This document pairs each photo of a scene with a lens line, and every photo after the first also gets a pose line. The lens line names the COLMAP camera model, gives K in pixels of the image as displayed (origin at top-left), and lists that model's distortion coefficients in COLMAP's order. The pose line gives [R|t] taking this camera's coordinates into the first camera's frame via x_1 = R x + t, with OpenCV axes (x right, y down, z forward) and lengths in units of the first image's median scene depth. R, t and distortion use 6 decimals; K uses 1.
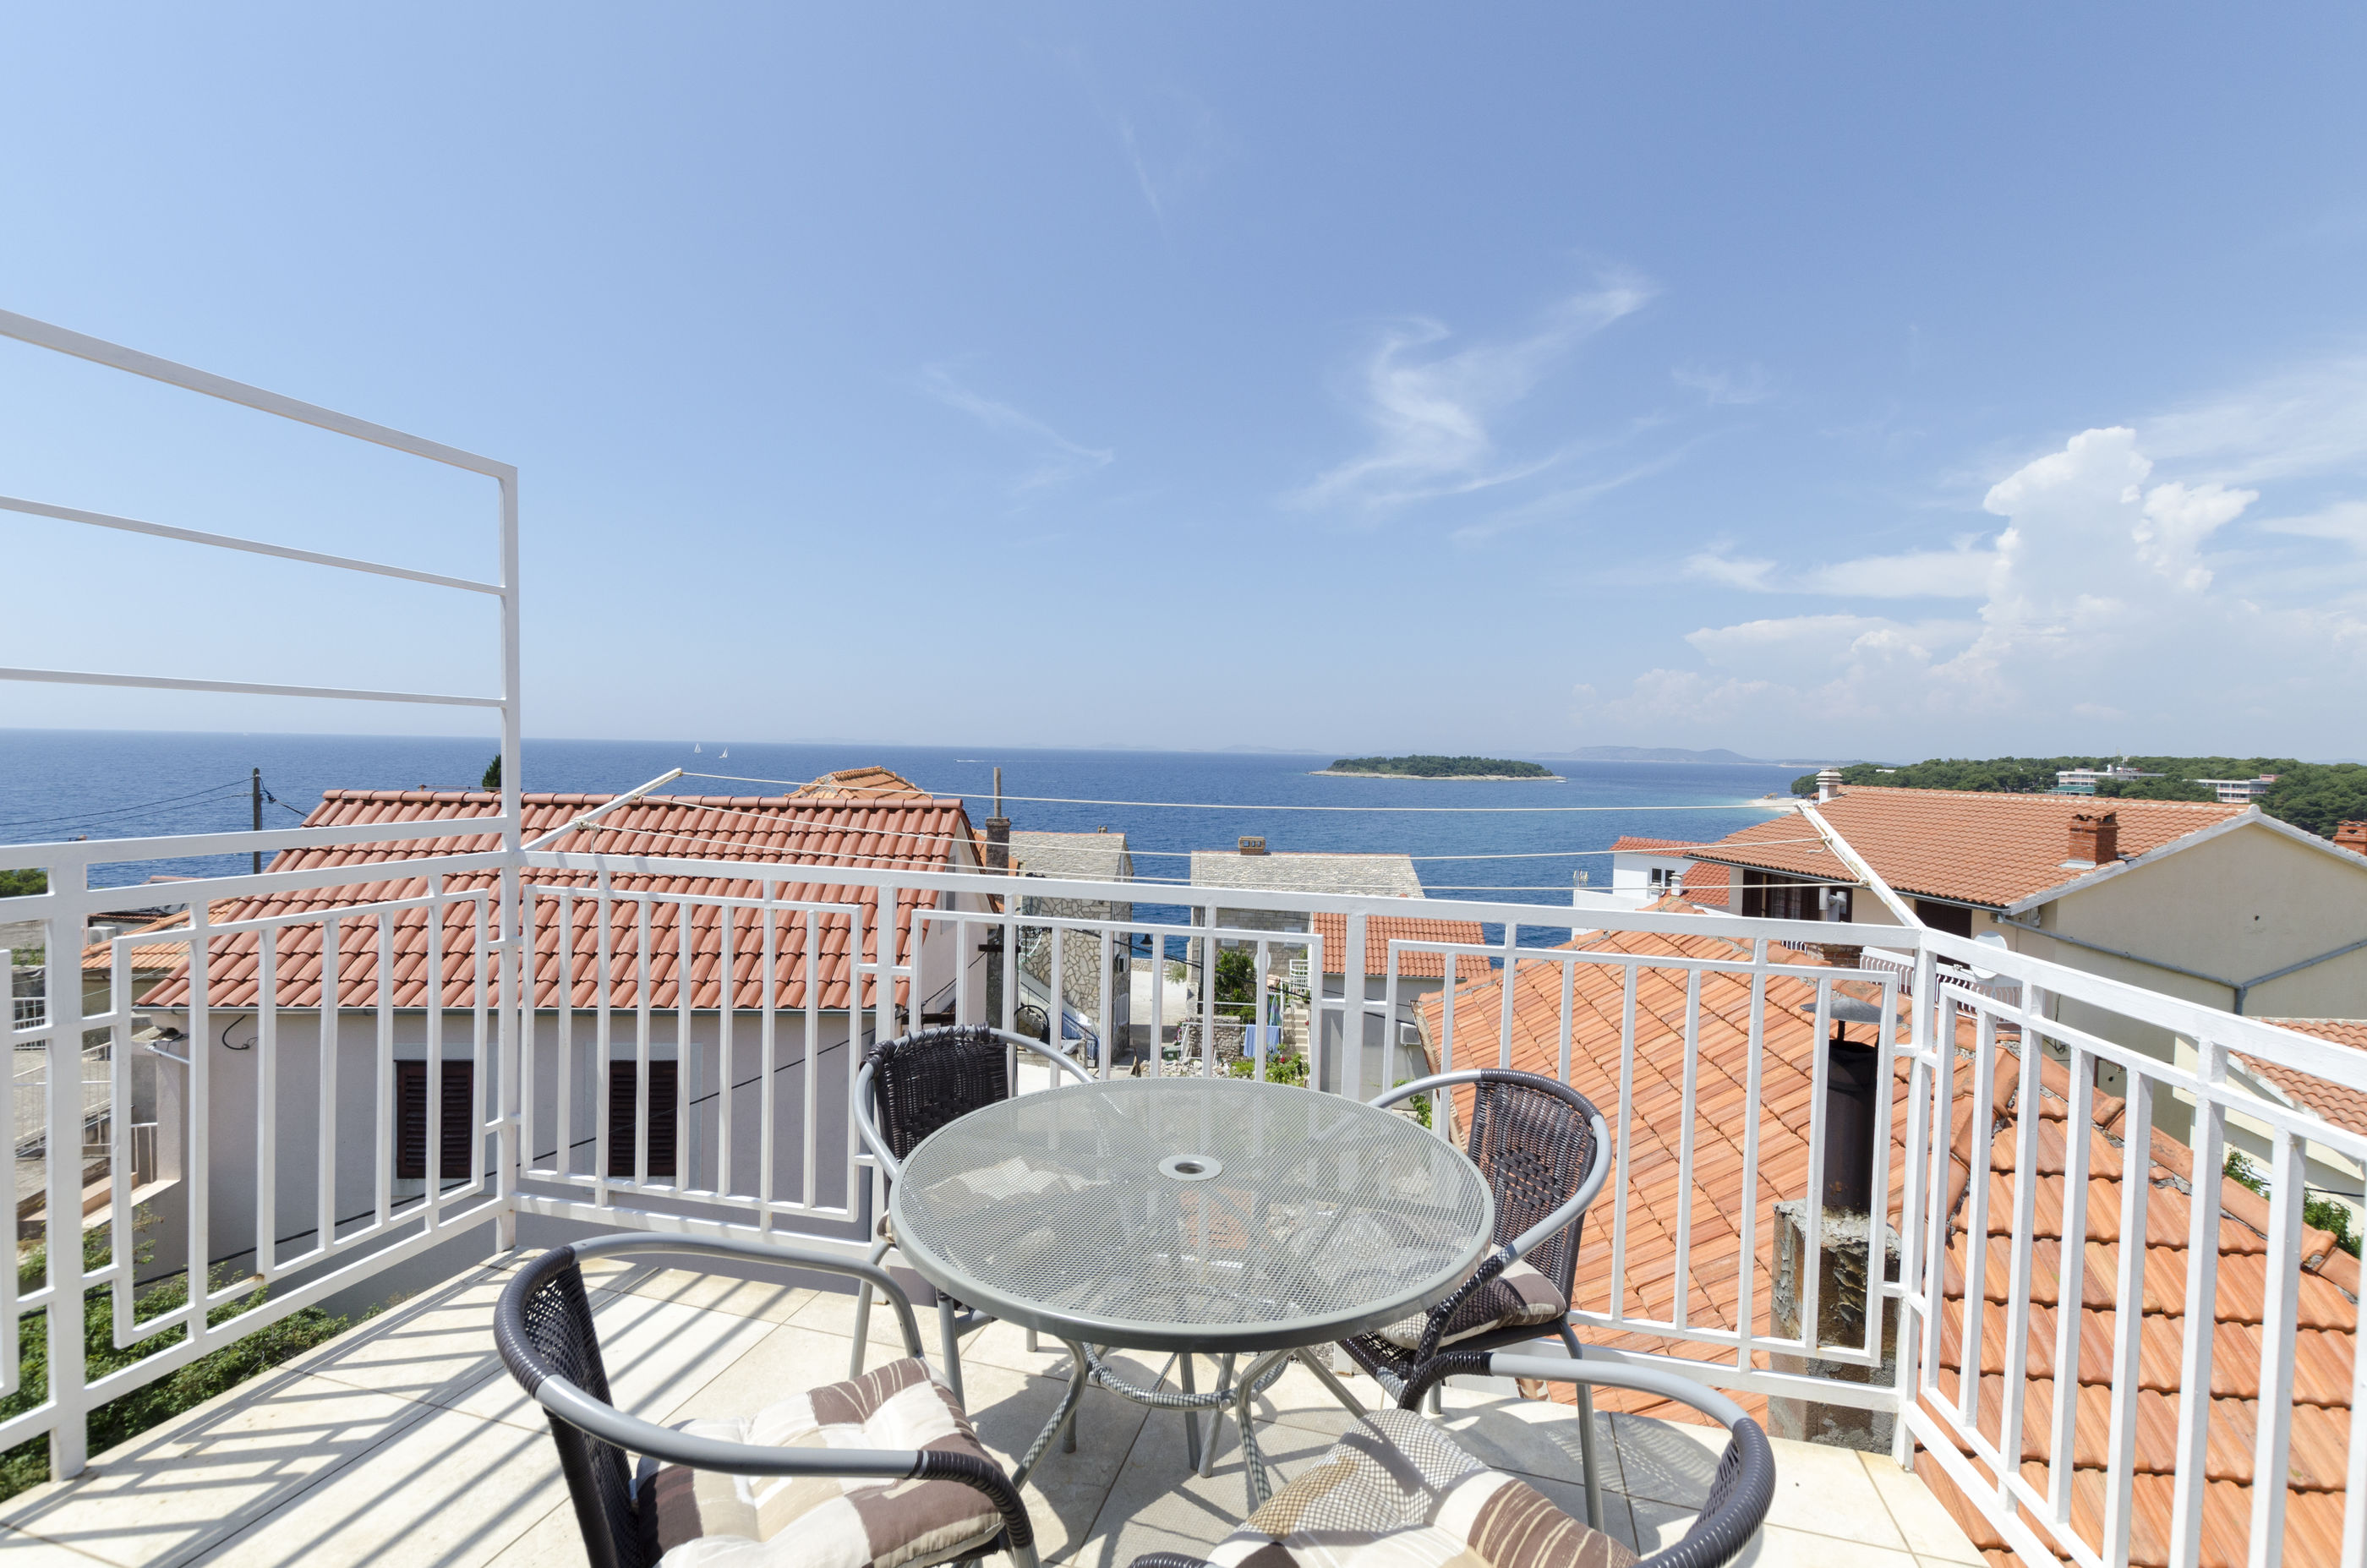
lens RADIAL K [[1045.8, 0, 1189.1], [0, 1045.8, 805.4], [0, 0, 1]] dist [0.012928, -0.004135]
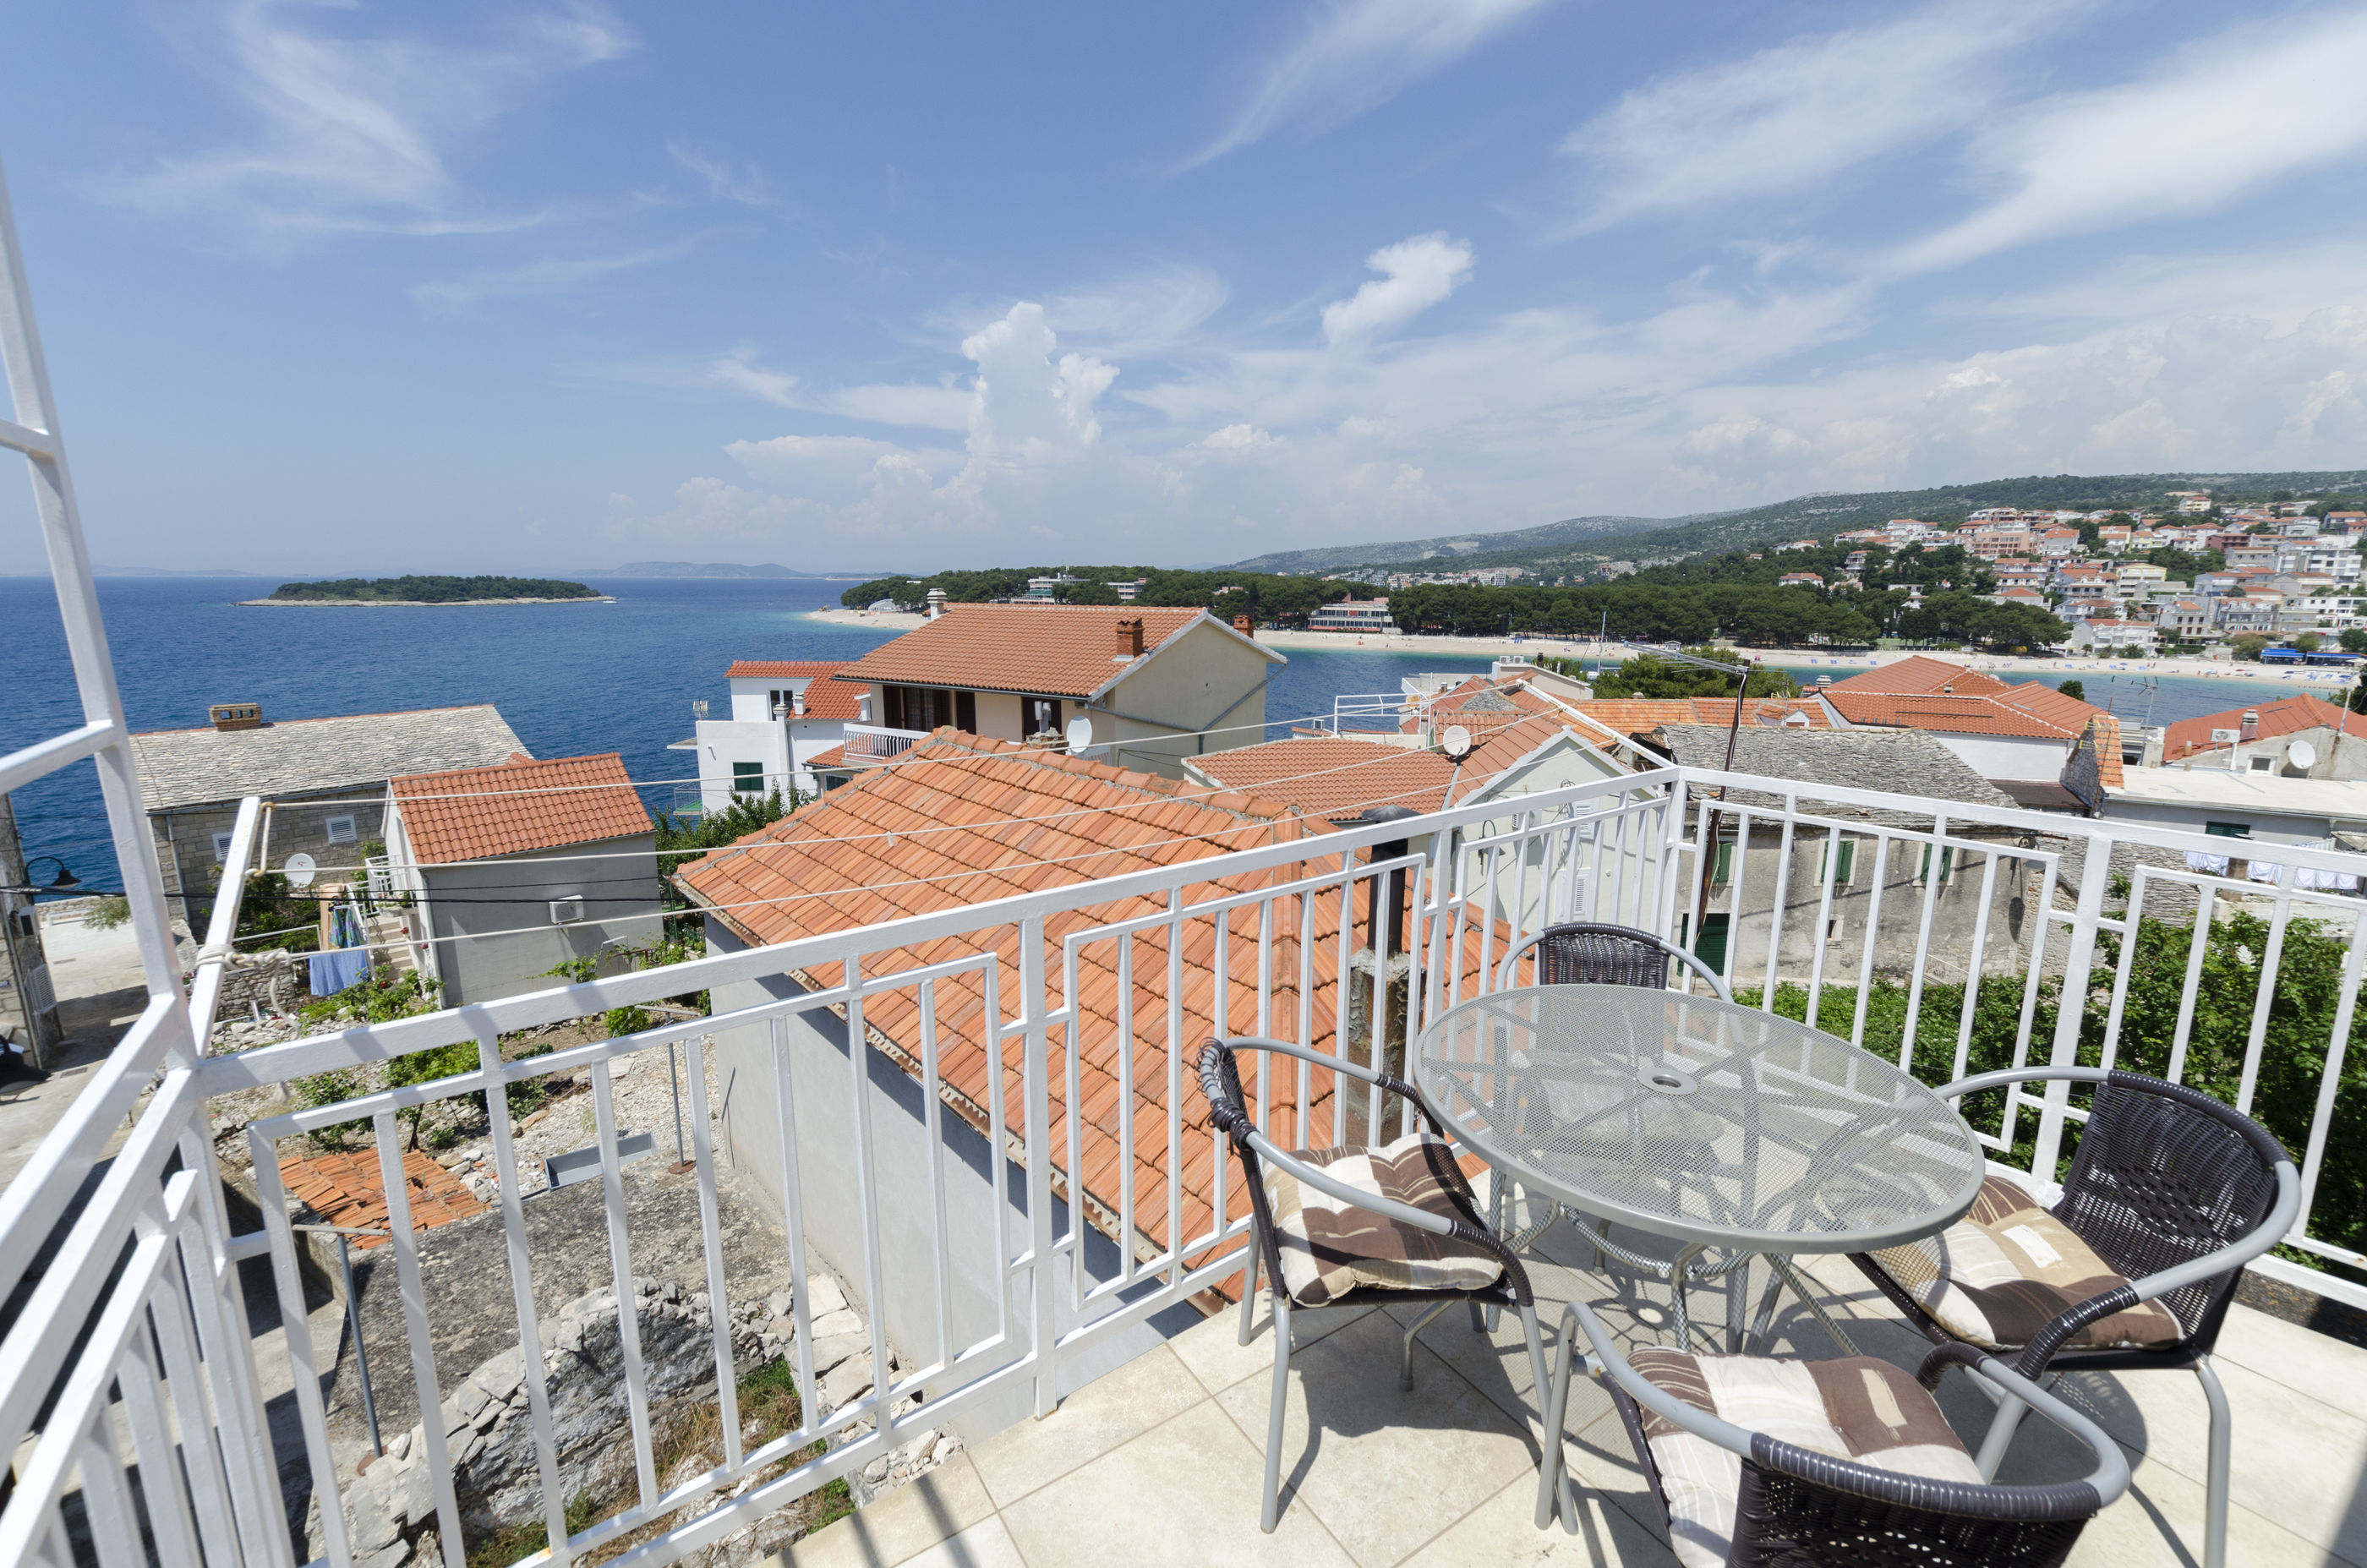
lens RADIAL K [[1045.8, 0, 1177.1], [0, 1045.8, 787.7], [0, 0, 1]] dist [0.012928, -0.004135]
pose [[0.644308, -0.173267, 0.744880, -0.131210], [0.051983, 0.981666, 0.183382, -0.023227], [-0.762997, -0.079433, 0.641503, 0.083526]]
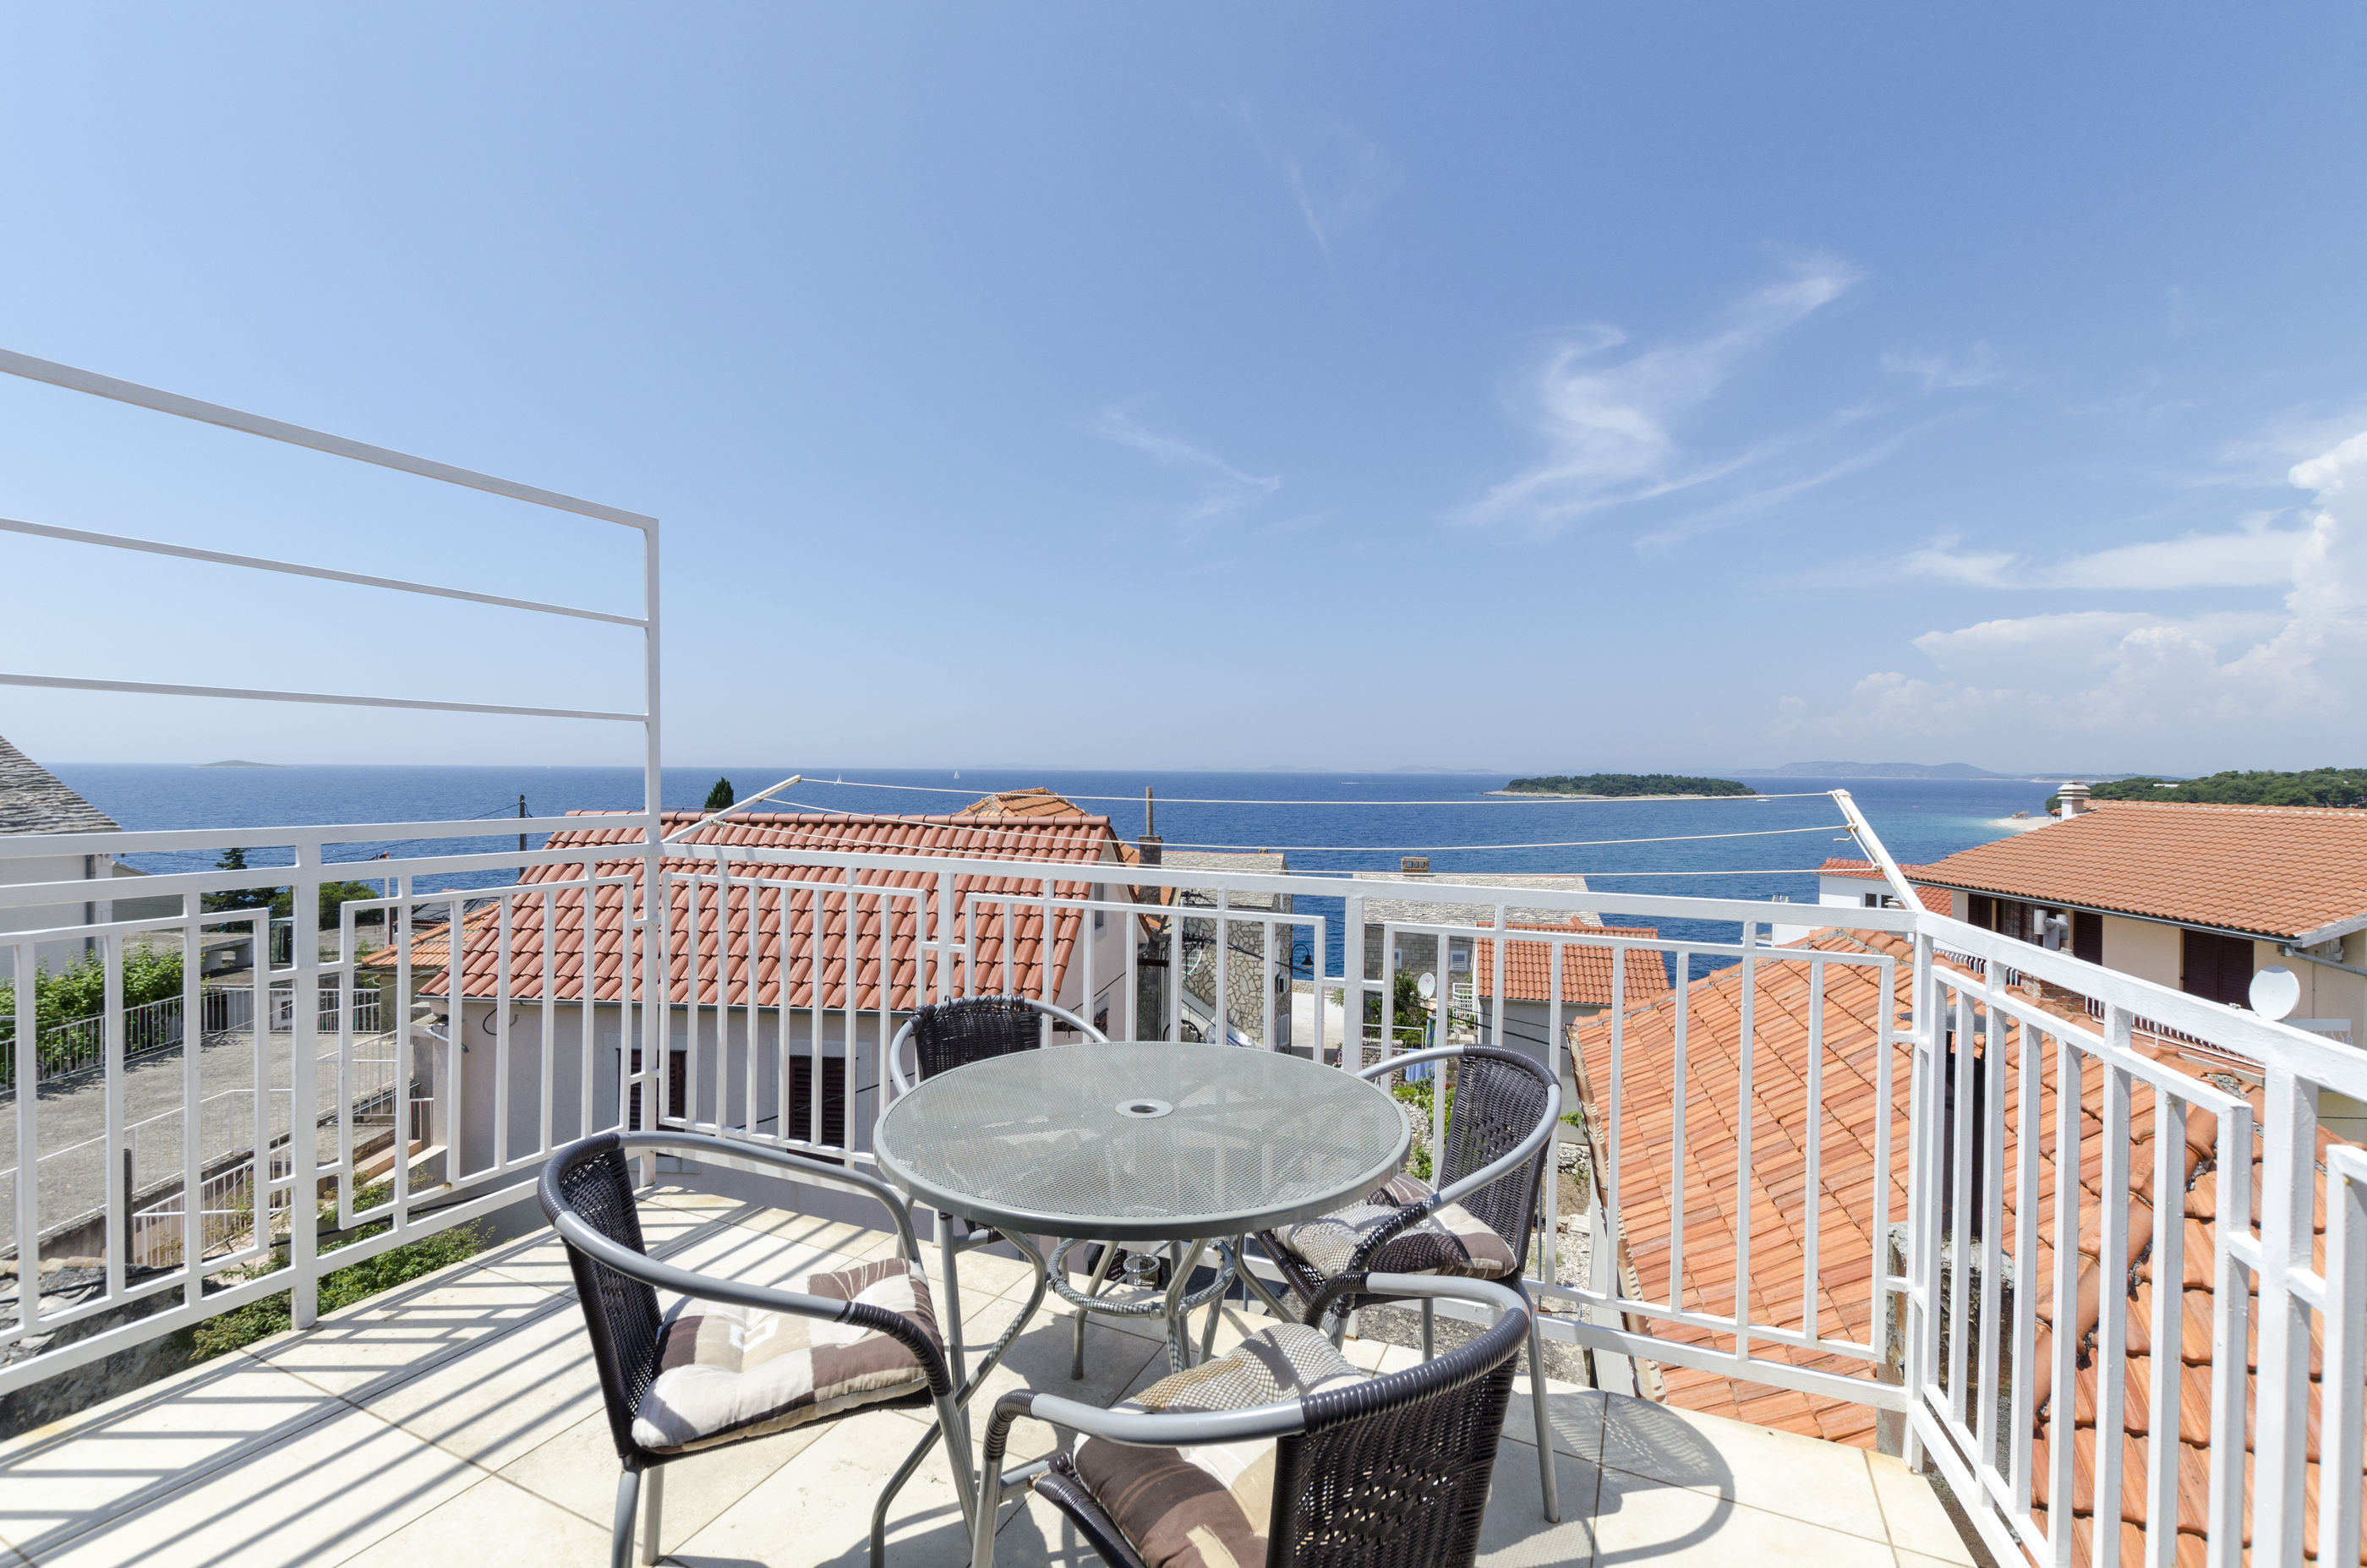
lens RADIAL K [[1045.8, 0, 1187.9], [0, 1045.8, 791.6], [0, 0, 1]] dist [0.012928, -0.004135]
pose [[0.985999, -0.009742, -0.166465, 0.021628], [0.003771, 0.999339, -0.036147, 0.004314], [0.166707, 0.035013, 0.985385, -0.010063]]
